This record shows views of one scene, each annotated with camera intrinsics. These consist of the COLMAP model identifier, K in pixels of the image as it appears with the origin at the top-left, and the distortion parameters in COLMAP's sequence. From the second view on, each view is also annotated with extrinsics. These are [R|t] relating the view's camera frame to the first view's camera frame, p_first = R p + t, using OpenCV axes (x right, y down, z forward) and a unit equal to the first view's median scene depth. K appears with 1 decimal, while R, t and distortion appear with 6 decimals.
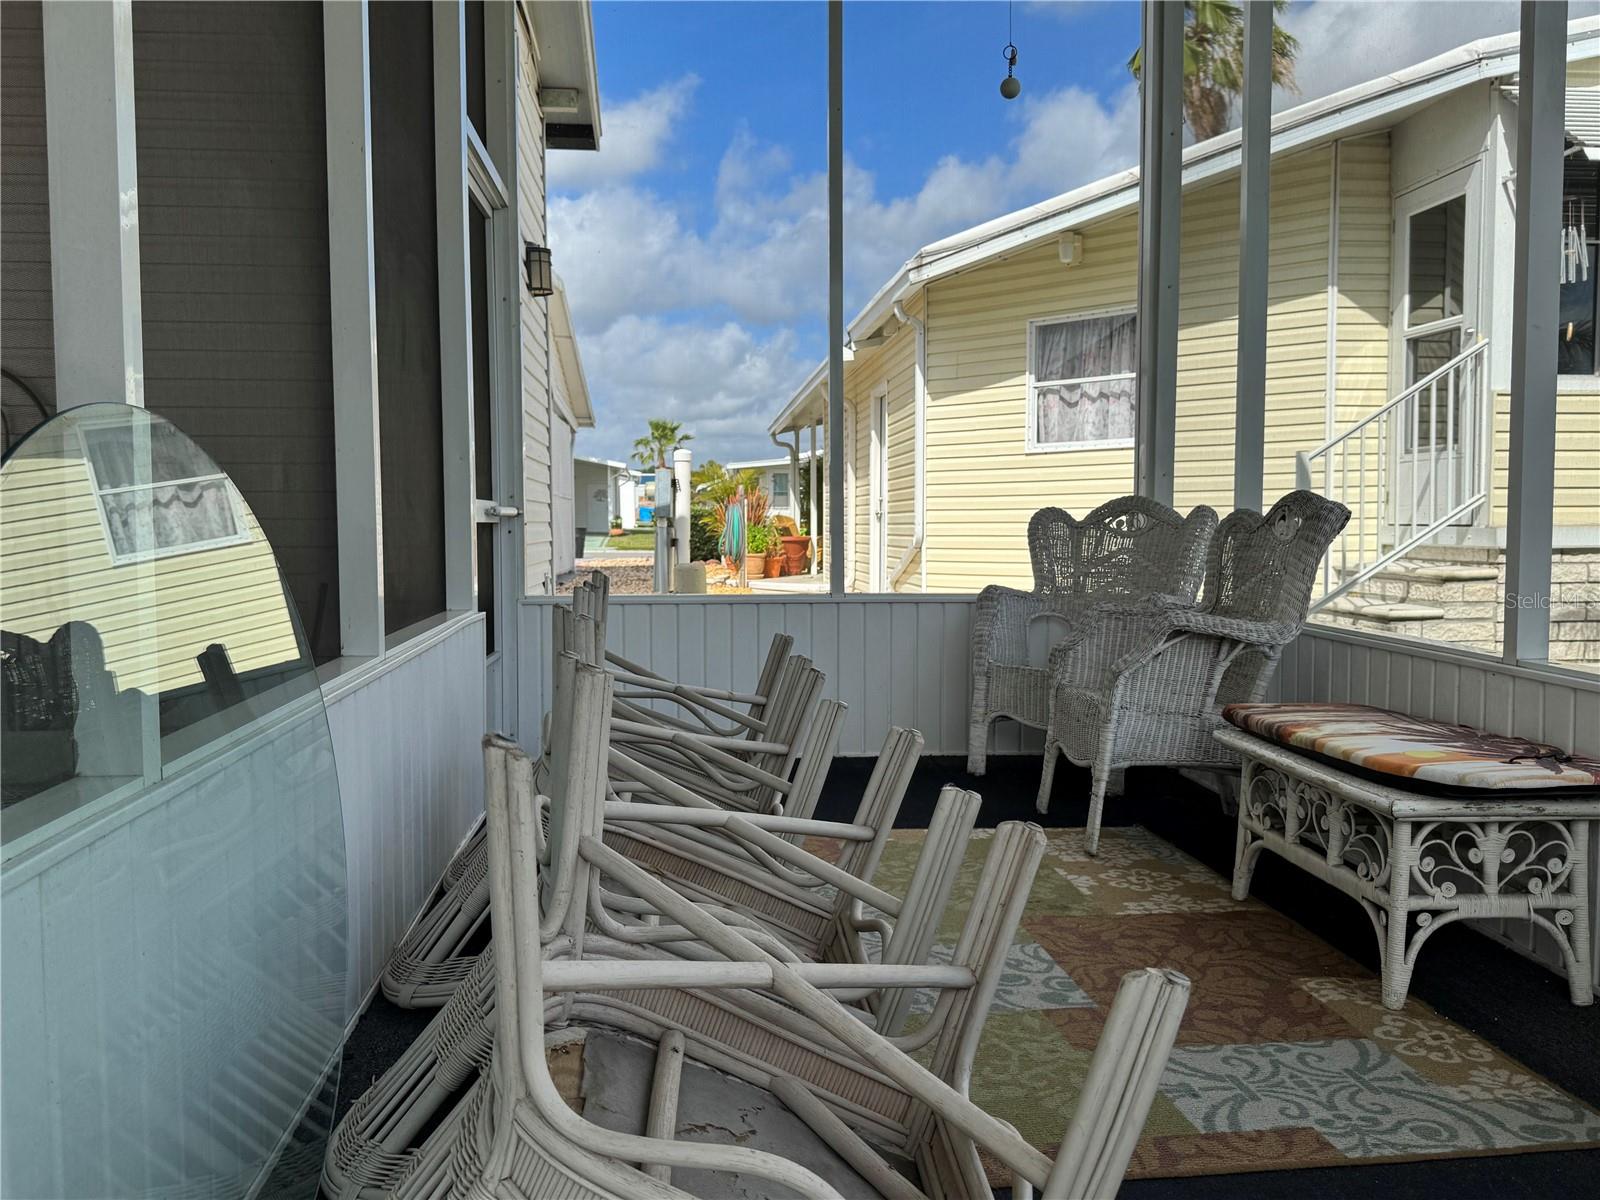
lens RADIAL K [[1317.7, 0, 774.2], [0, 1317.7, 599.5], [0, 0, 1]] dist [0.106764, -0.218108]
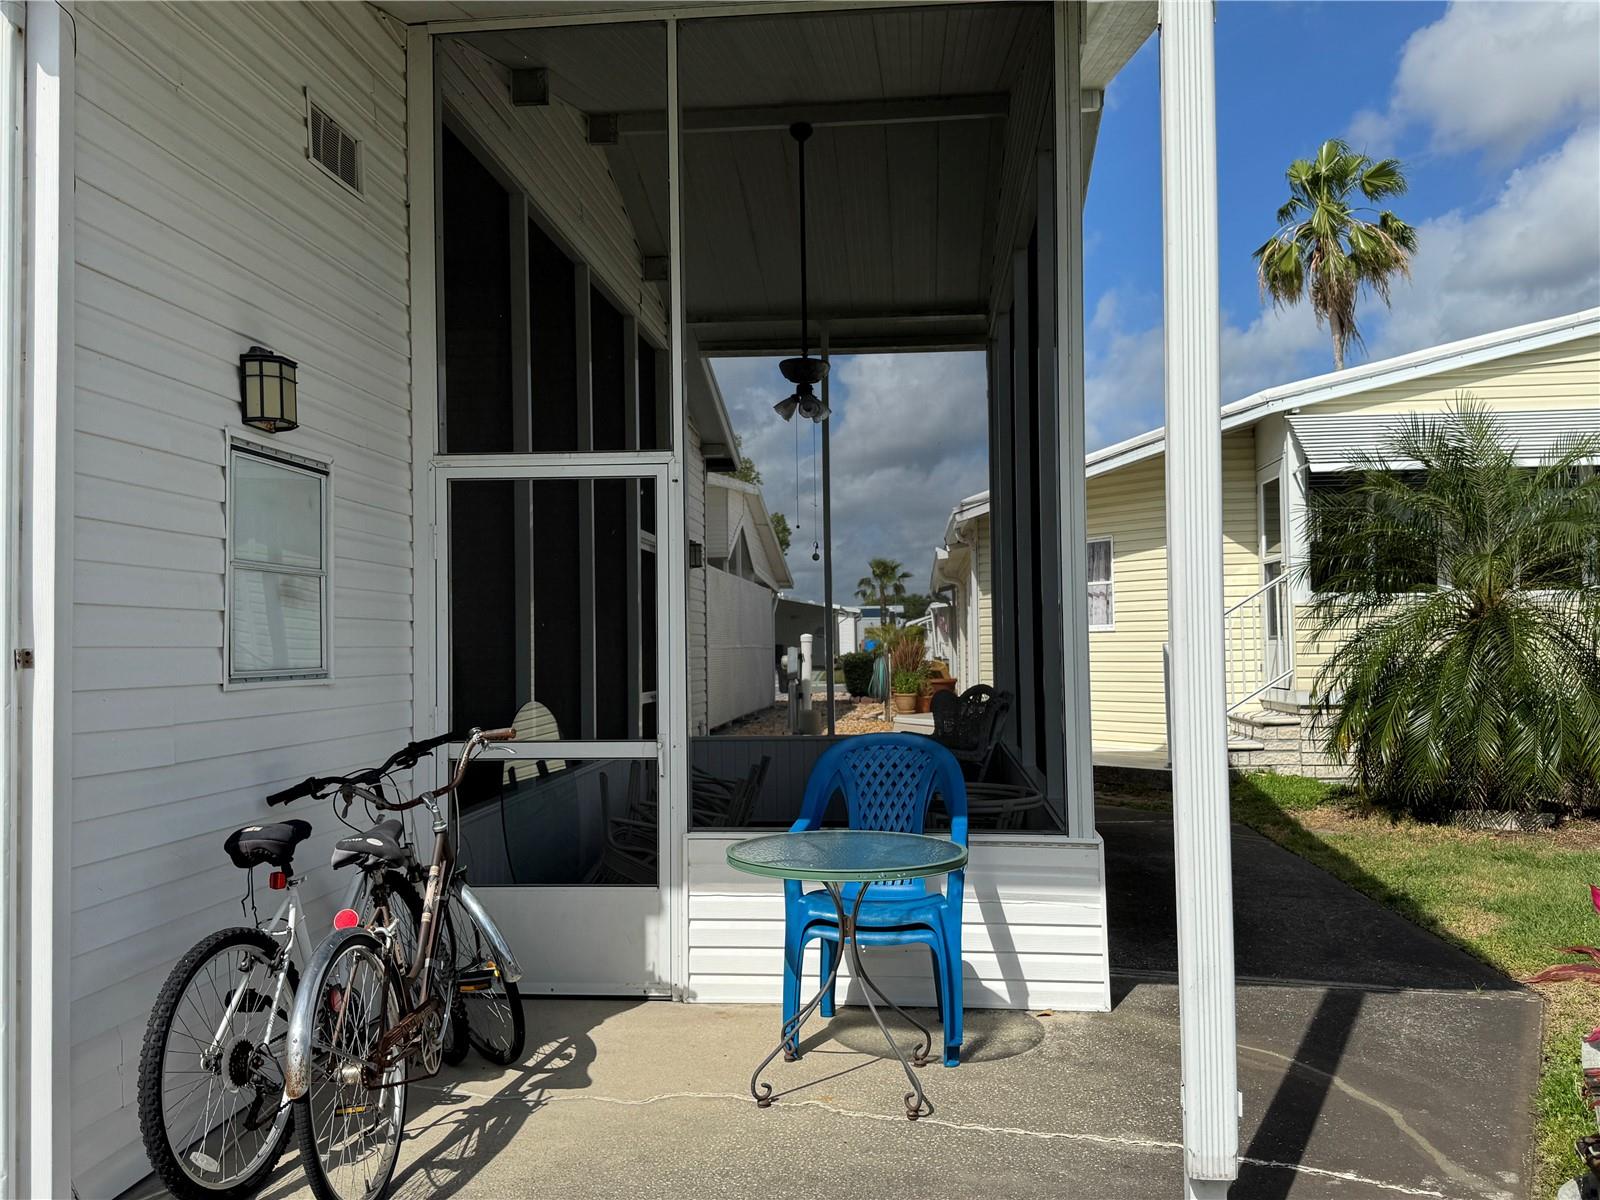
lens RADIAL K [[1317.7, 0, 774.2], [0, 1317.7, 599.5], [0, 0, 1]] dist [0.106764, -0.218108]
pose [[0.983372, -0.015022, -0.180978, 0.171816], [-0.002280, 0.995473, -0.095021, -0.008903], [0.181587, 0.093854, 0.978886, -0.500846]]
